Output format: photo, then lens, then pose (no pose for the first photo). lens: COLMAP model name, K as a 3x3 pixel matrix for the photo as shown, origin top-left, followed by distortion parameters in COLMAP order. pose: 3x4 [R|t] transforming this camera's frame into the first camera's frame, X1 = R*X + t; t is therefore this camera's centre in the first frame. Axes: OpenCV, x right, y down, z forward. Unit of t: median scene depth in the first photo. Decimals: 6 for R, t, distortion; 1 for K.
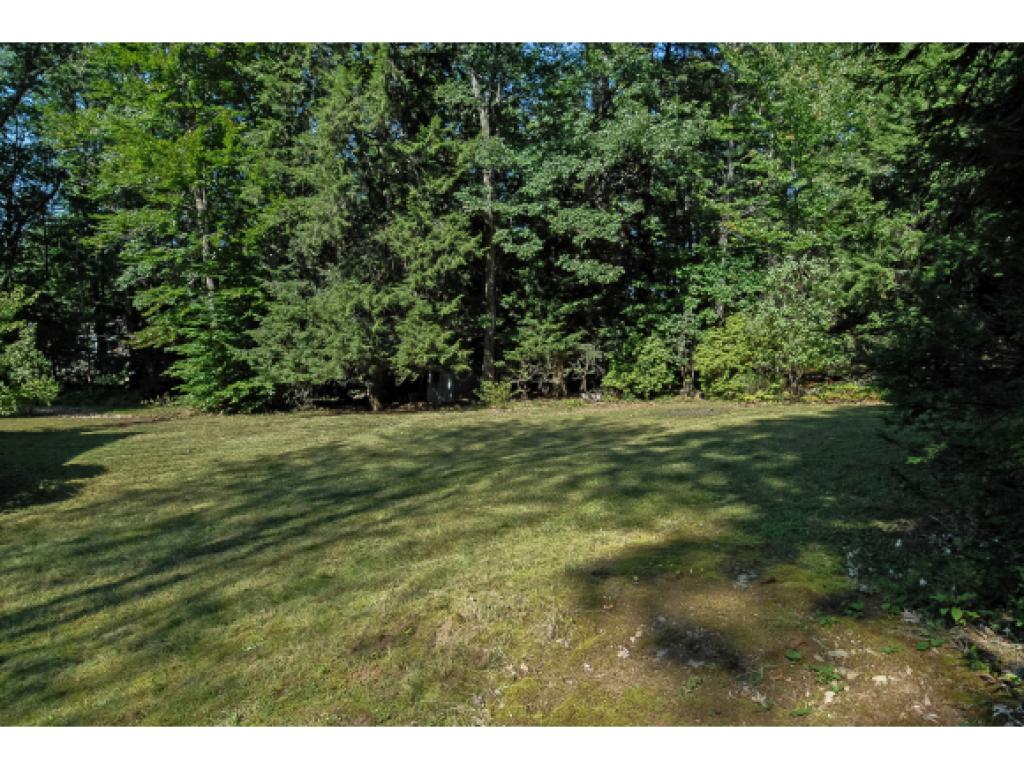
lens RADIAL K [[534.7, 0, 516.3], [0, 534.7, 394.5], [0, 0, 1]] dist [0.033192, -0.001001]
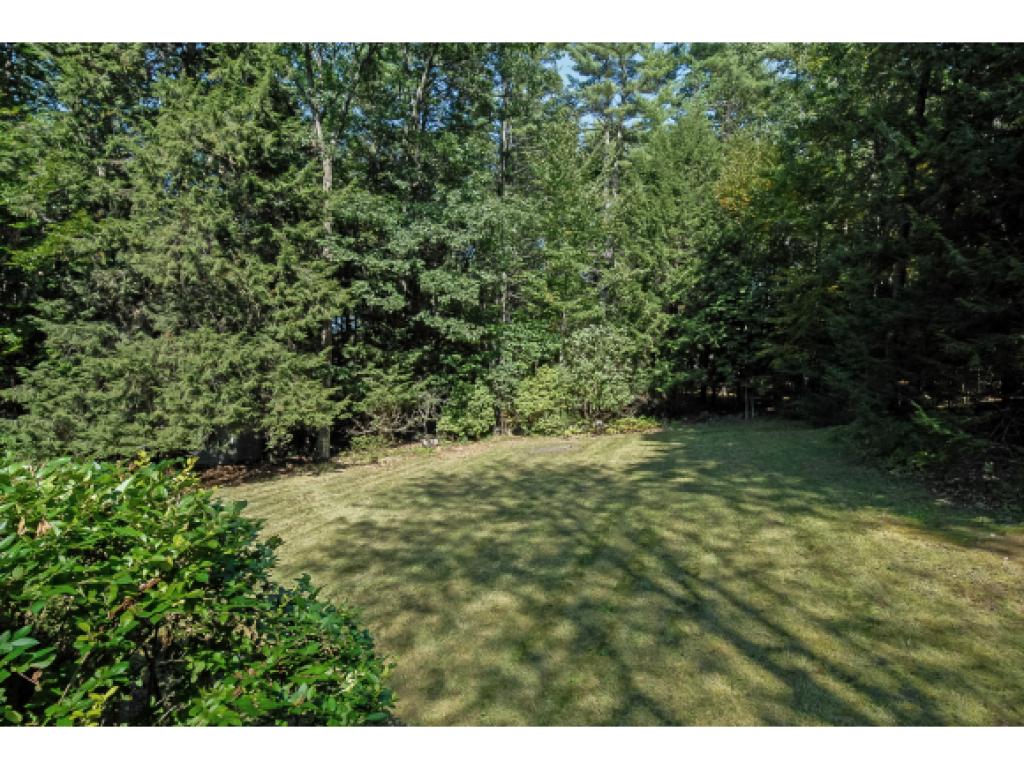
lens RADIAL K [[534.7, 0, 516.3], [0, 534.7, 394.5], [0, 0, 1]] dist [0.033192, -0.001001]
pose [[0.814240, -0.033101, 0.579584, -0.368702], [0.066672, 0.997099, -0.036718, -0.043868], [-0.576688, 0.068539, 0.814085, 0.044592]]
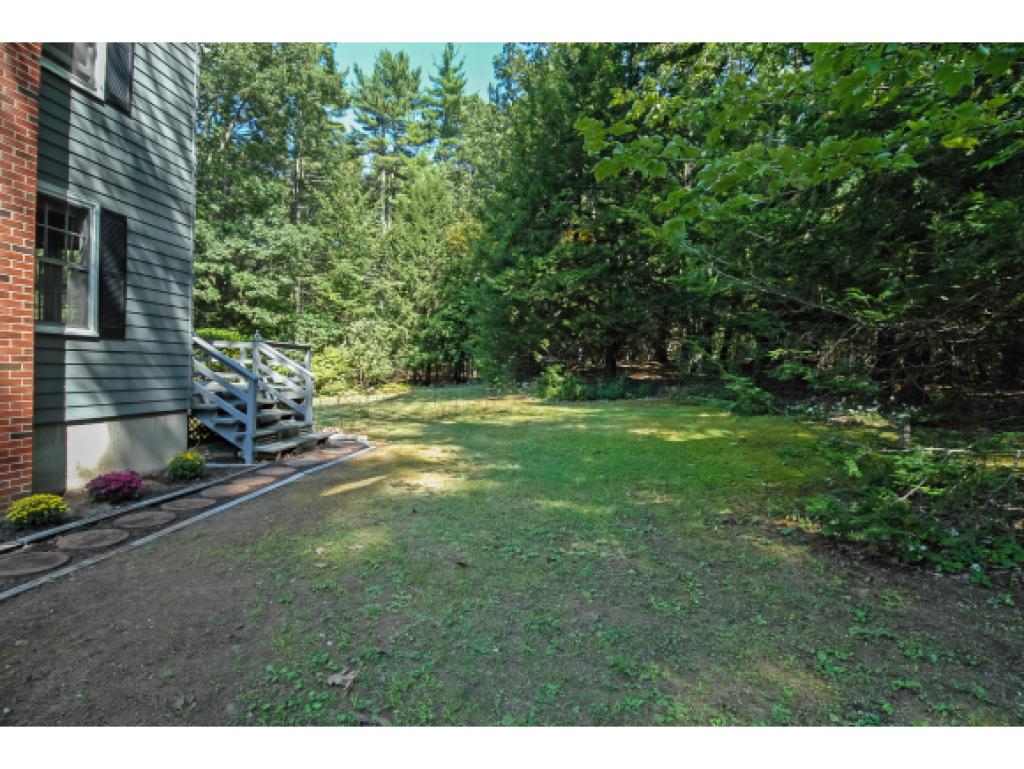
lens RADIAL K [[534.7, 0, 516.3], [0, 534.7, 394.5], [0, 0, 1]] dist [0.033192, -0.001001]
pose [[0.560973, -0.035844, 0.827058, -0.687405], [0.068896, 0.997618, -0.003494, 0.051213], [-0.824962, 0.058941, 0.562106, -0.438621]]
